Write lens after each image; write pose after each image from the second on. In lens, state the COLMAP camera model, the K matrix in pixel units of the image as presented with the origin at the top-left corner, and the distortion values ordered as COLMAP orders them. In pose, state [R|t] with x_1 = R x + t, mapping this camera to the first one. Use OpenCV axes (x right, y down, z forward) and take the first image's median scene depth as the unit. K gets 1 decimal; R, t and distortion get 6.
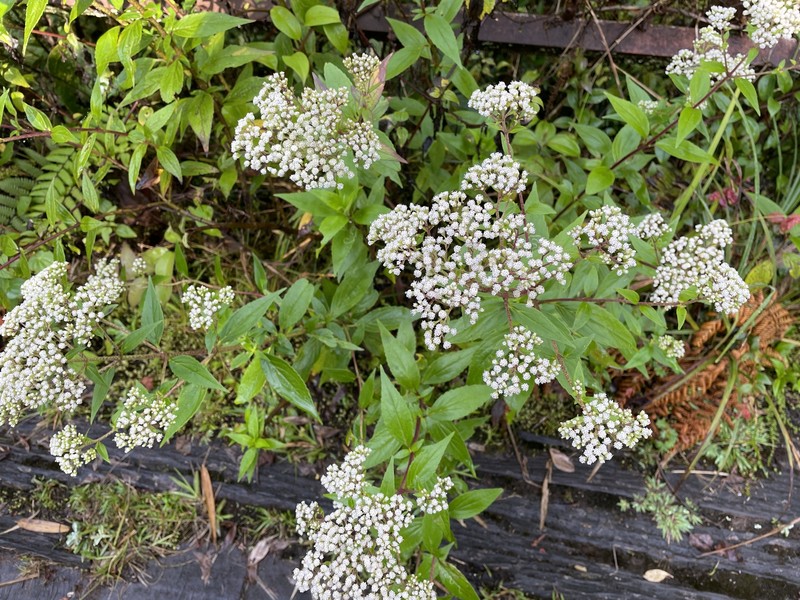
lens RADIAL K [[625.9, 0, 400.0], [0, 625.9, 300.0], [0, 0, 1]] dist [-0.165903, 0.000114]
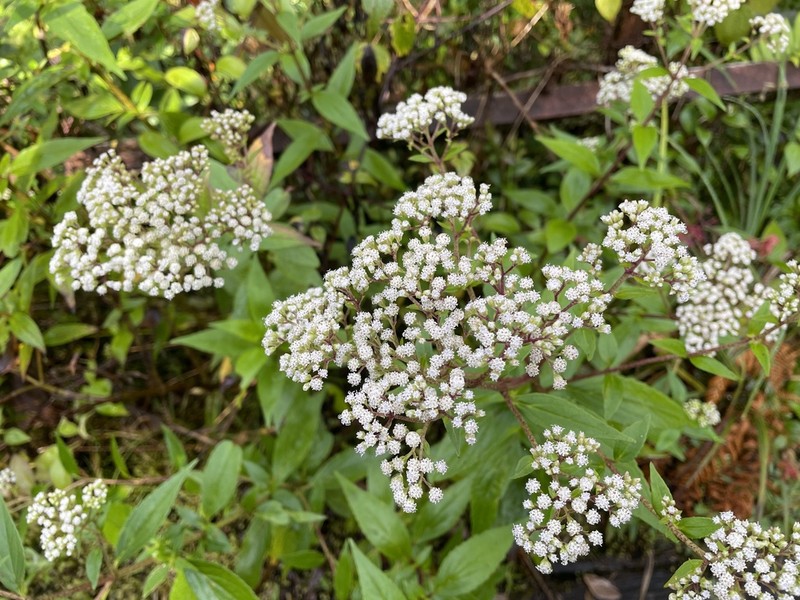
lens RADIAL K [[475.1, 0, 400.0], [0, 475.1, 300.0], [0, 0, 1]] dist [0.001348, 0.000646]
pose [[0.970800, -0.222502, 0.089664, 0.045597], [0.238749, 0.932559, -0.270799, 0.018396], [-0.023364, 0.284299, 0.958451, 0.554882]]
